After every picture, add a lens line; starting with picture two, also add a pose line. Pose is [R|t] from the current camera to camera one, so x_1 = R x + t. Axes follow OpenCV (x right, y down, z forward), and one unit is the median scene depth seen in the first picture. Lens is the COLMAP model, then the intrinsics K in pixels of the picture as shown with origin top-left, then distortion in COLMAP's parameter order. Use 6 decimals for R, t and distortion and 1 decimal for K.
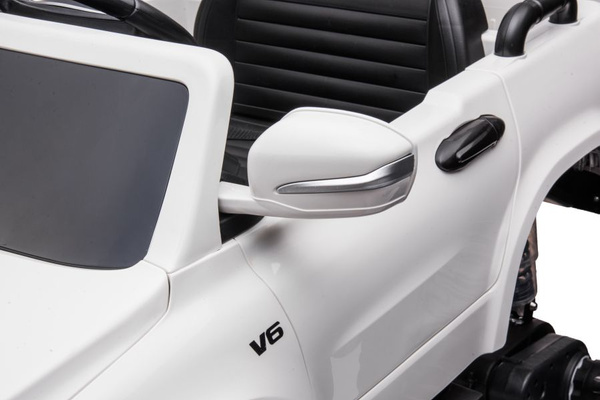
lens RADIAL K [[1117.6, 0, 300.0], [0, 1117.6, 200.0], [0, 0, 1]] dist [0.272370, -0.018904]
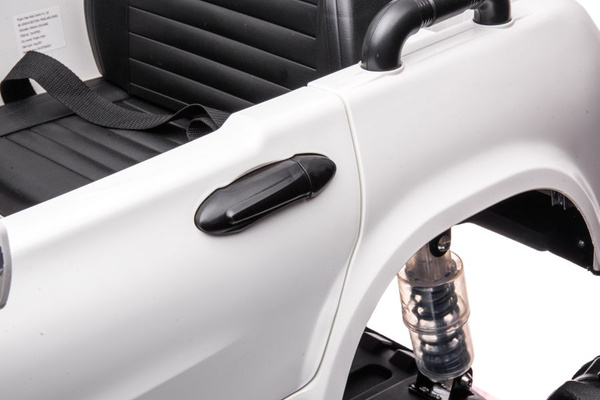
lens RADIAL K [[1117.6, 0, 300.0], [0, 1117.6, 200.0], [0, 0, 1]] dist [0.272370, -0.018904]
pose [[0.973442, 0.100272, -0.205807, 0.295787], [-0.084621, 0.992907, 0.083511, -0.100078], [0.212721, -0.063878, 0.975023, 0.273459]]
